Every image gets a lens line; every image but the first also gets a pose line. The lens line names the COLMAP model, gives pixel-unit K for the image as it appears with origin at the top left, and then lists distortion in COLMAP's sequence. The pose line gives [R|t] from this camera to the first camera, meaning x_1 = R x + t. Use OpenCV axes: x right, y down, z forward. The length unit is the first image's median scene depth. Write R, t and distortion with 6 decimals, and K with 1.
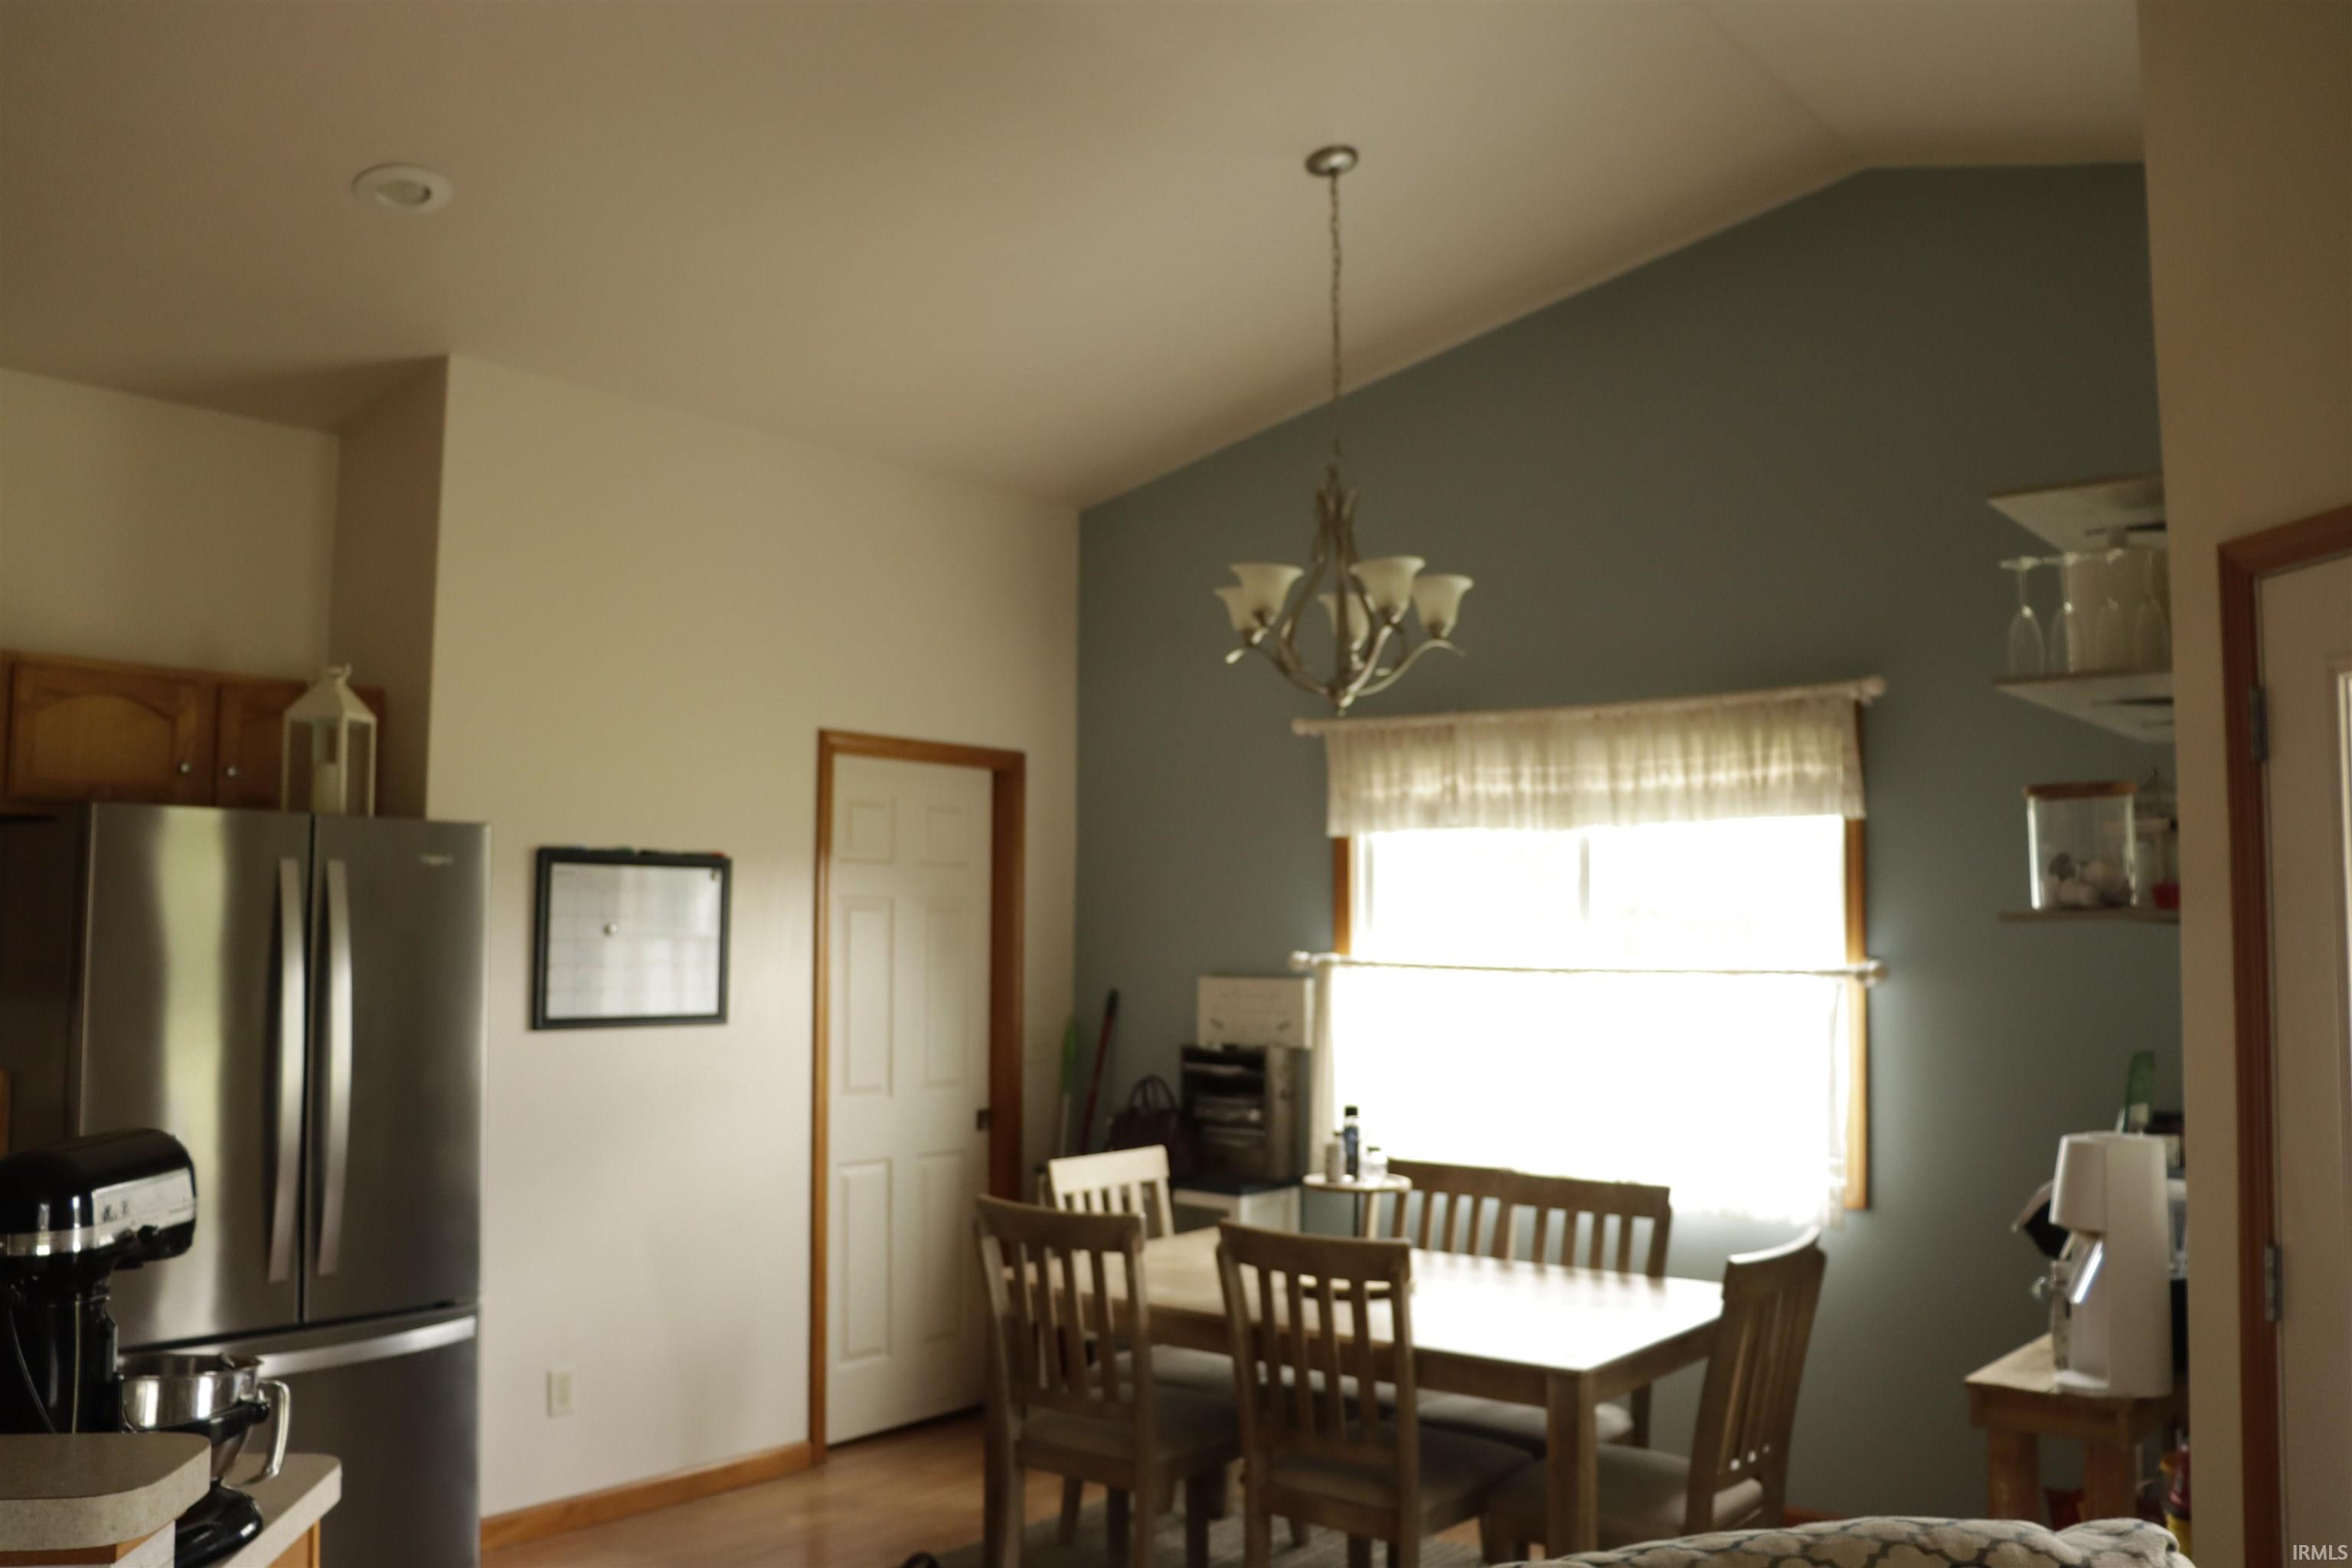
lens RADIAL K [[1900.7, 0, 1169.4], [0, 1900.7, 798.6], [0, 0, 1]] dist [-0.176619, 0.150005]
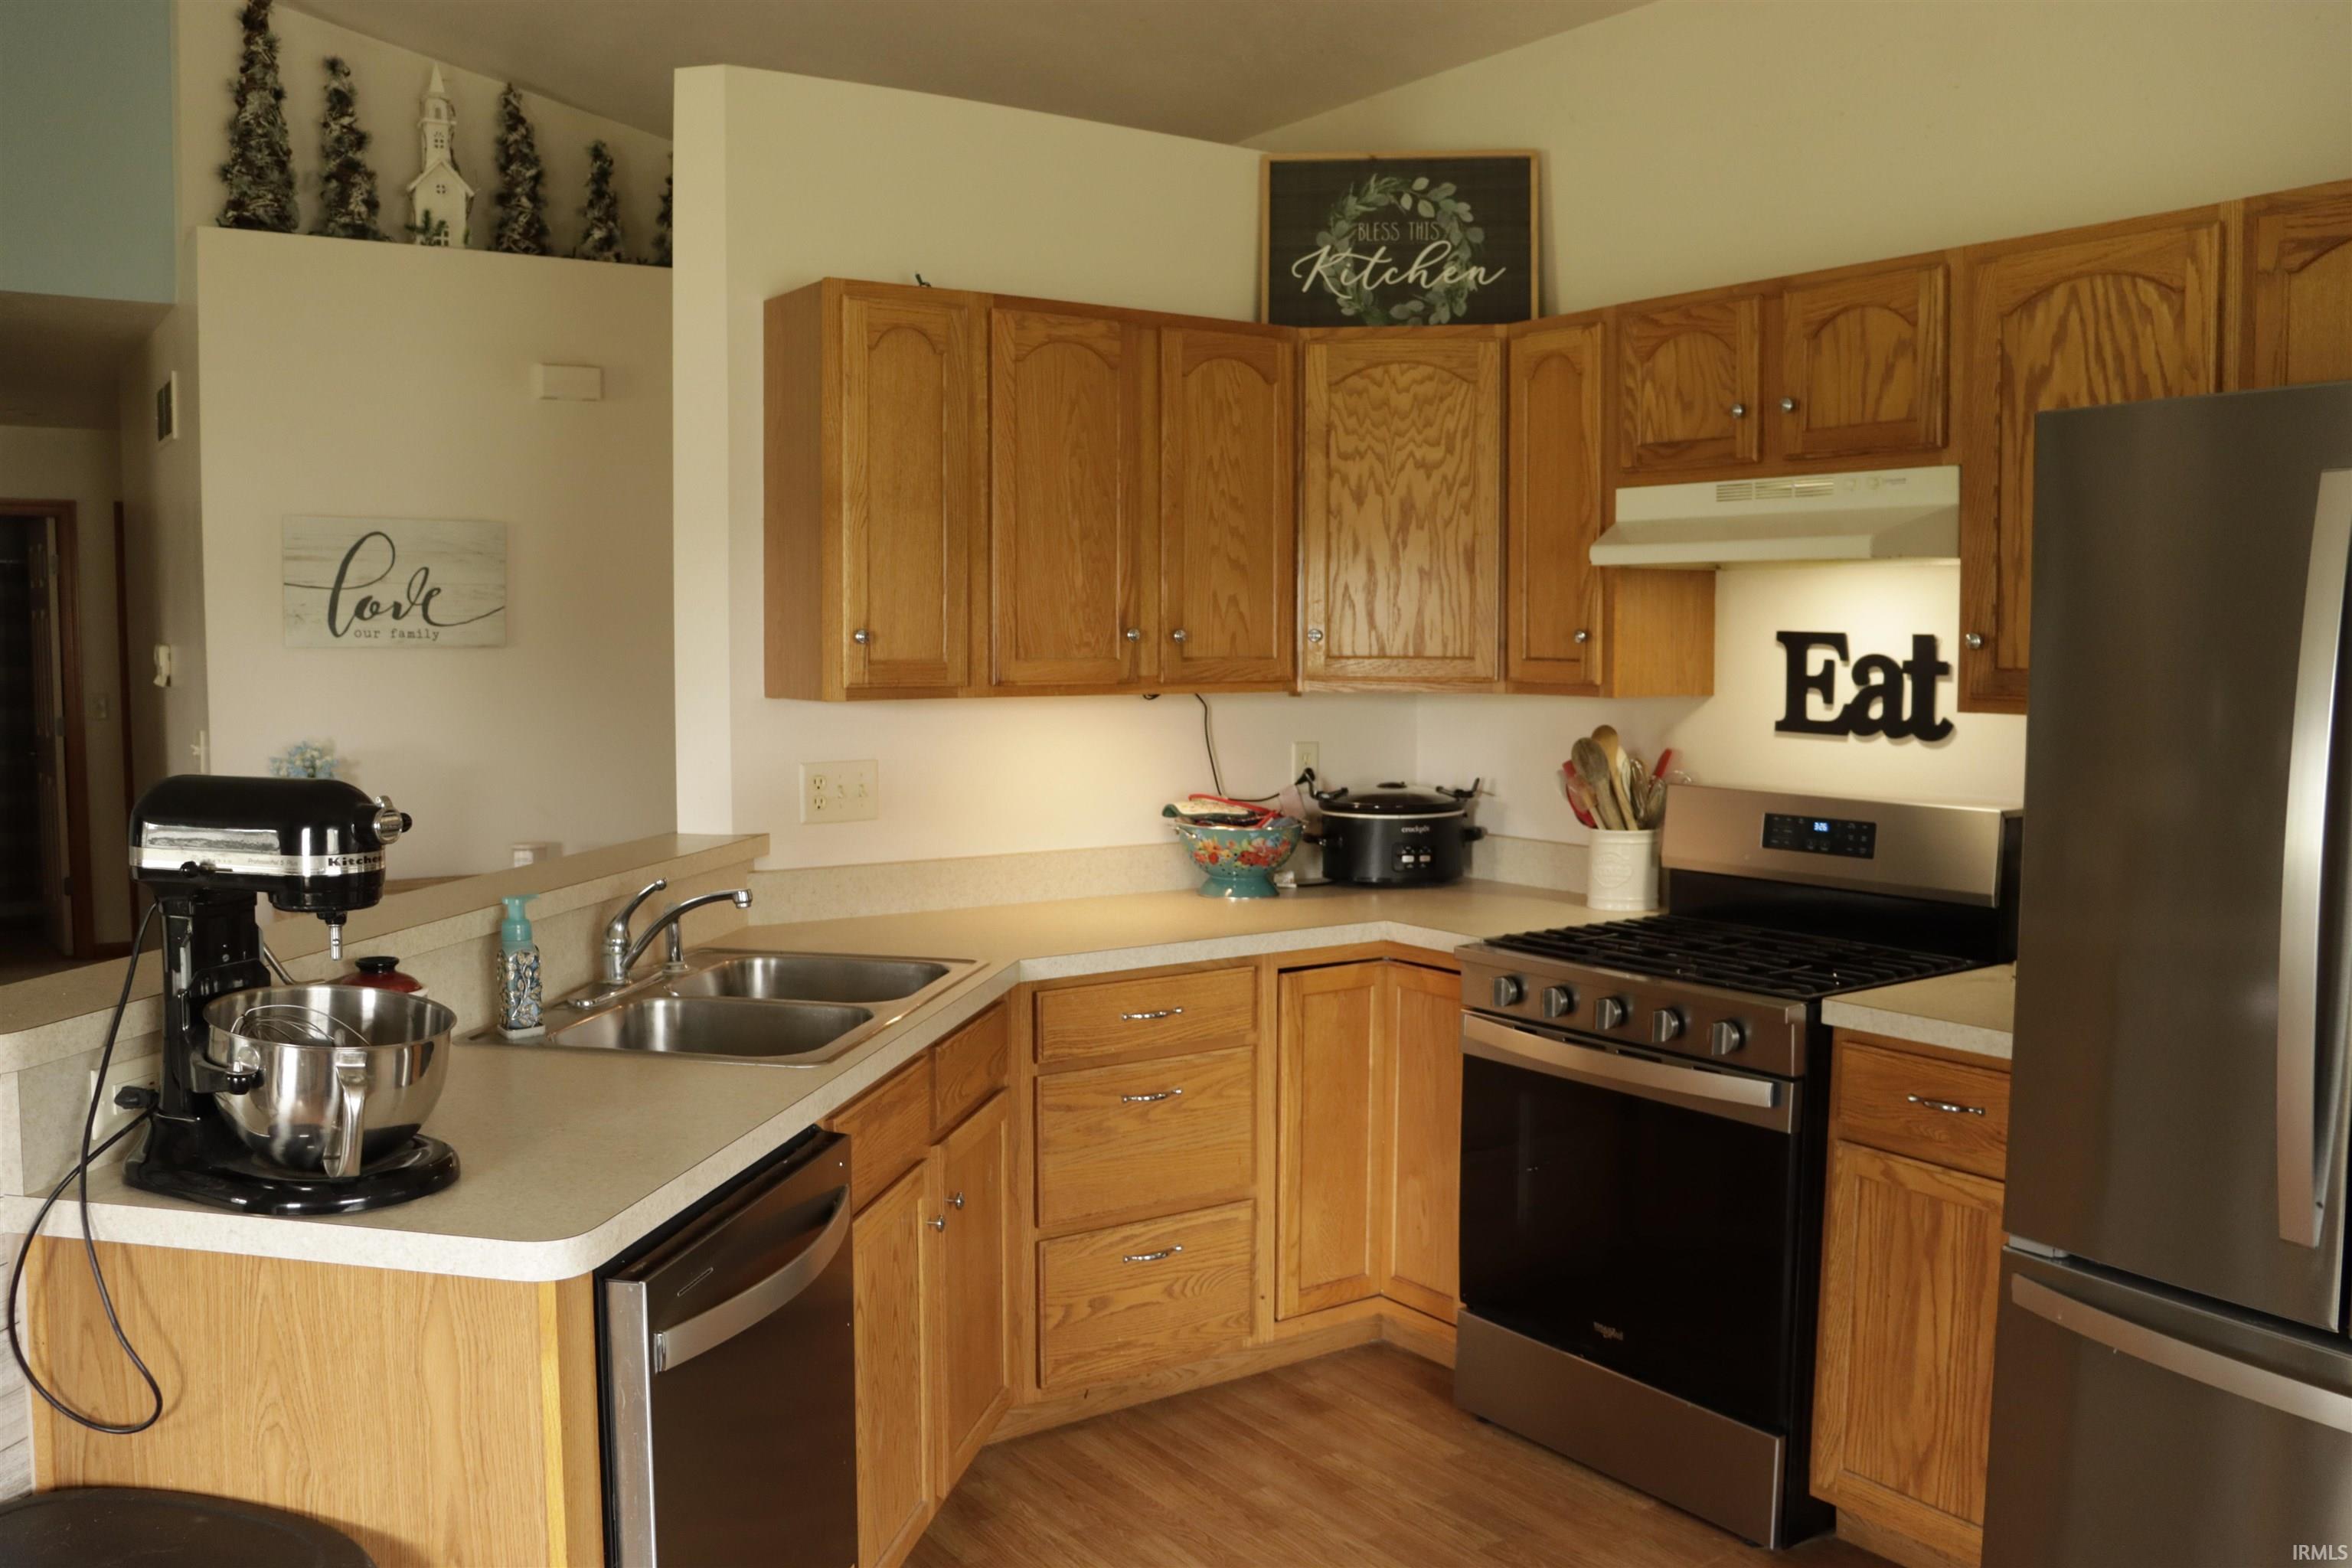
lens RADIAL K [[1928.2, 0, 1176.8], [0, 1928.2, 793.3], [0, 0, 1]] dist [-0.183100, 0.165861]
pose [[-0.296320, 0.071078, -0.952440, 0.104682], [0.061643, 0.996571, 0.055193, 0.060800], [0.953098, -0.042356, -0.299685, 0.668951]]
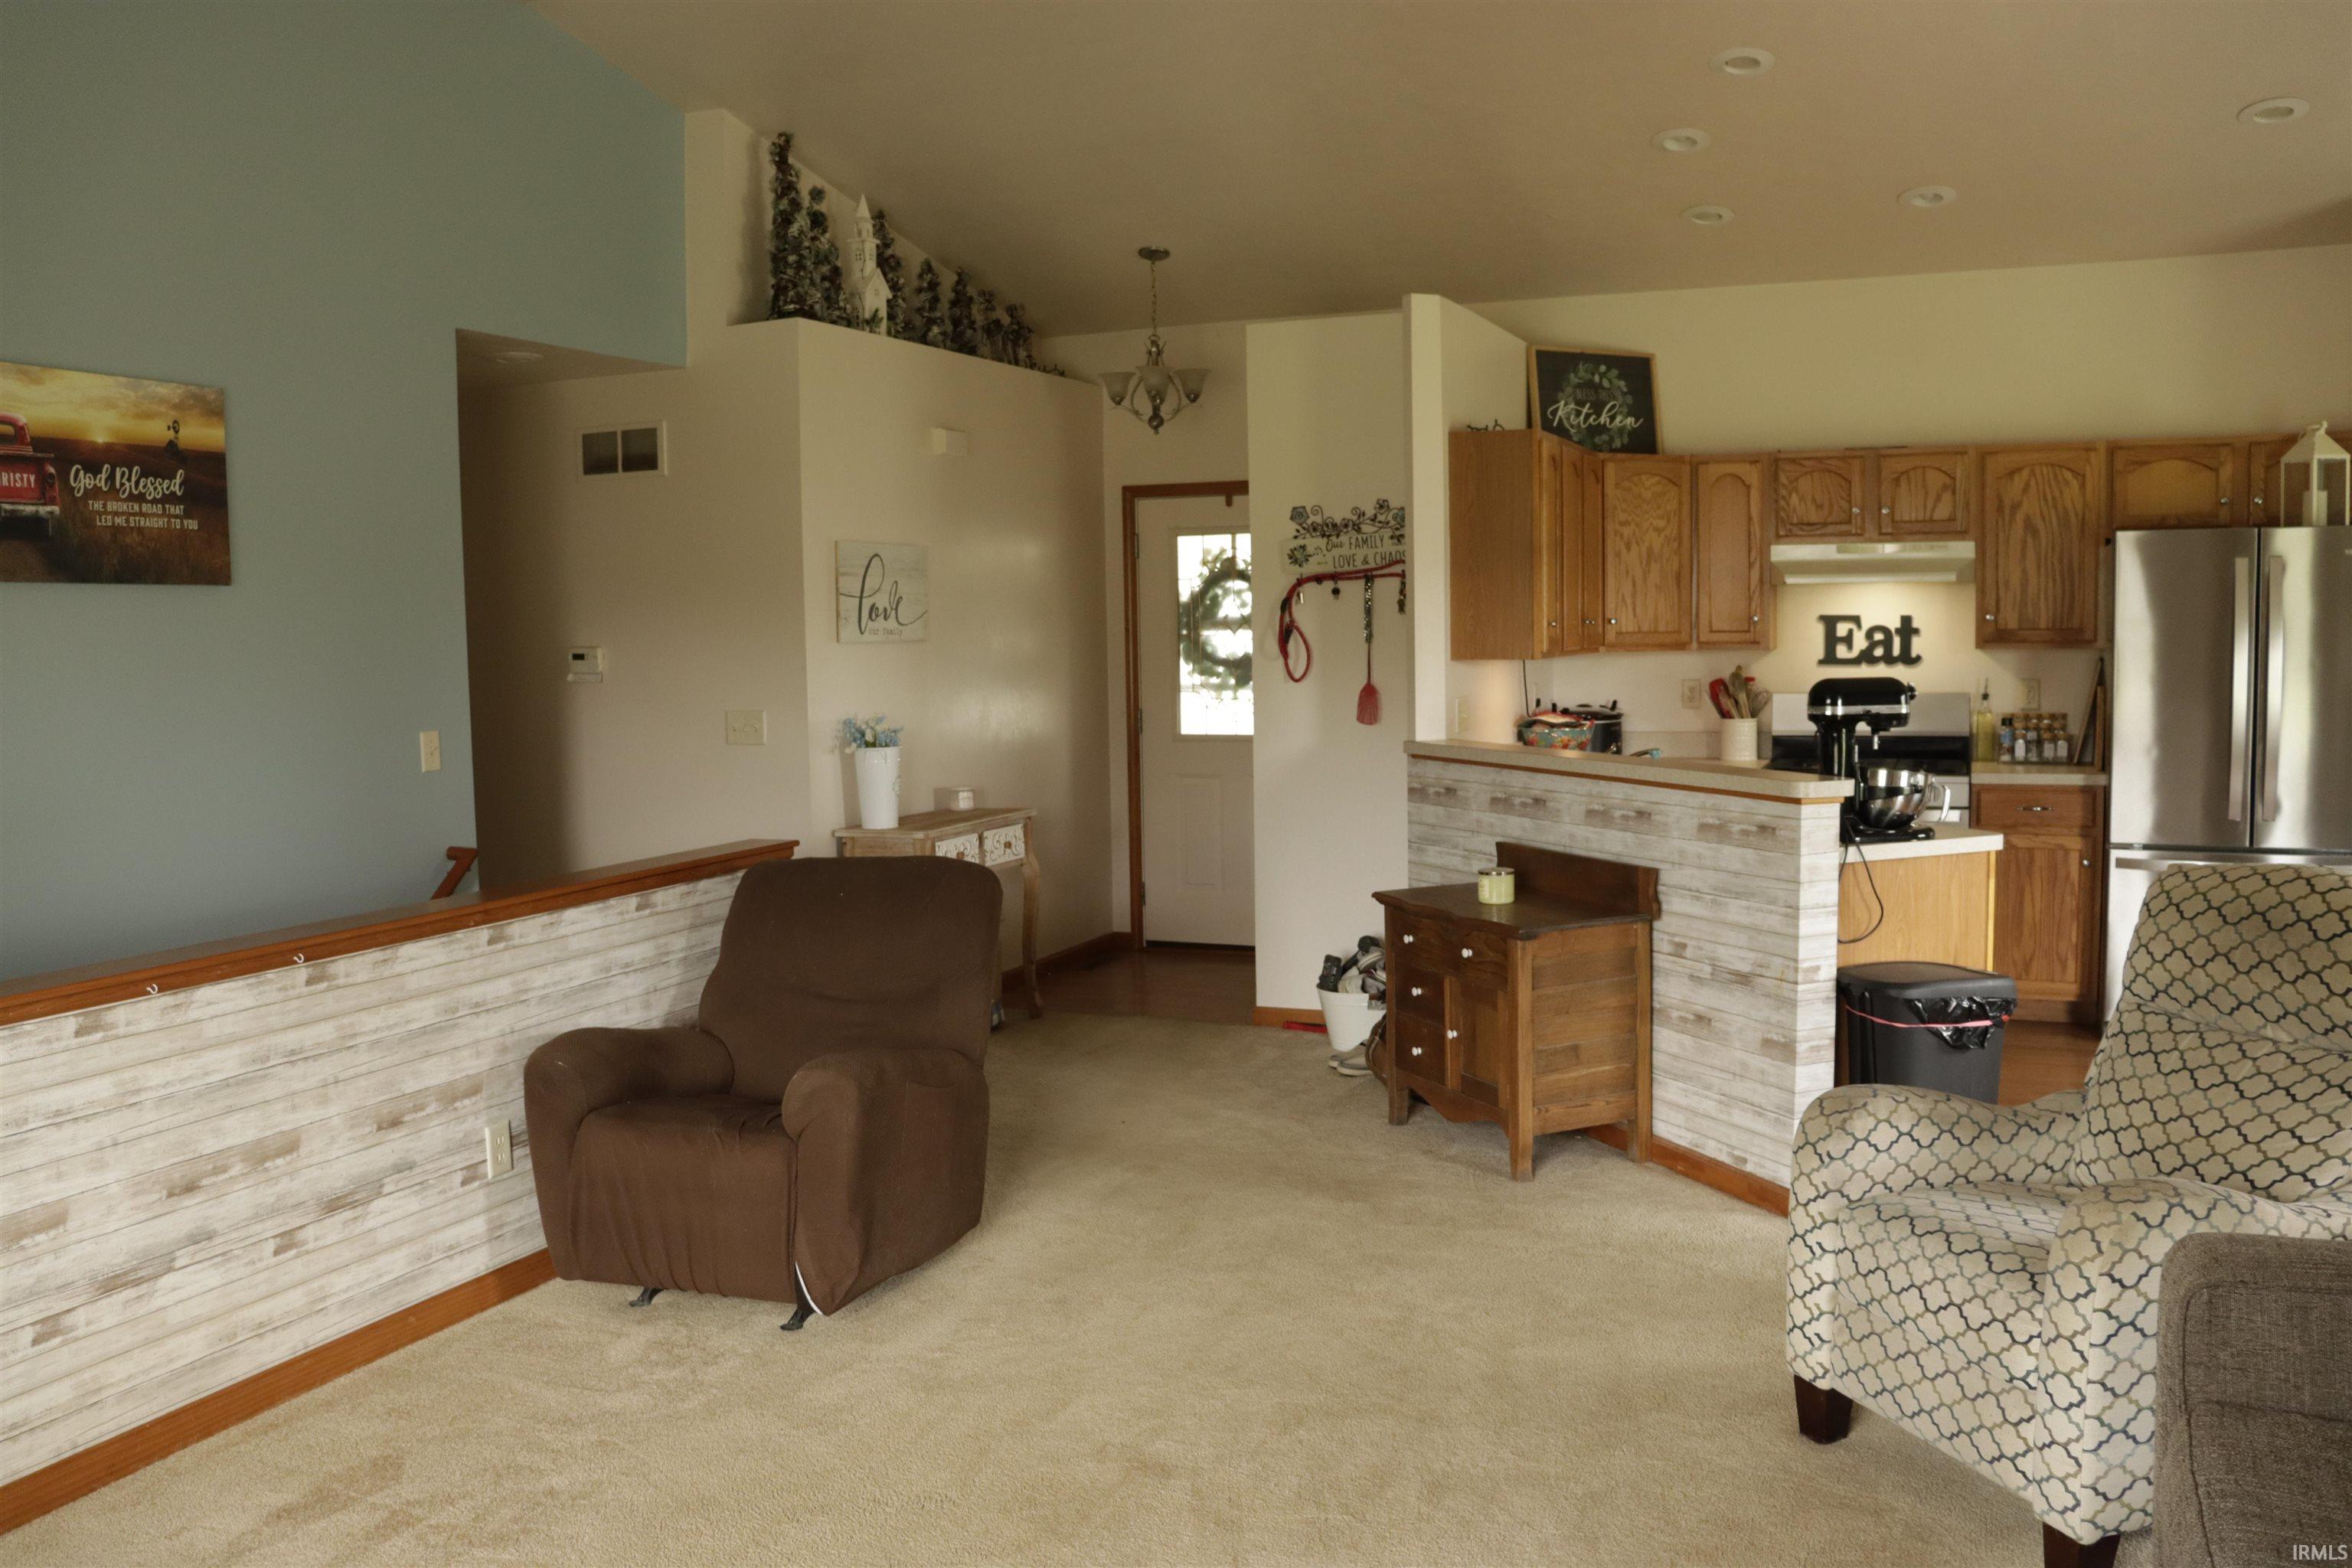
lens RADIAL K [[1928.2, 0, 1176.8], [0, 1928.2, 793.3], [0, 0, 1]] dist [-0.183100, 0.165861]
pose [[0.265095, 0.073790, -0.961395, 0.662566], [0.086514, 0.991226, 0.099935, -0.003473], [0.960333, -0.109667, 0.256385, -0.254709]]
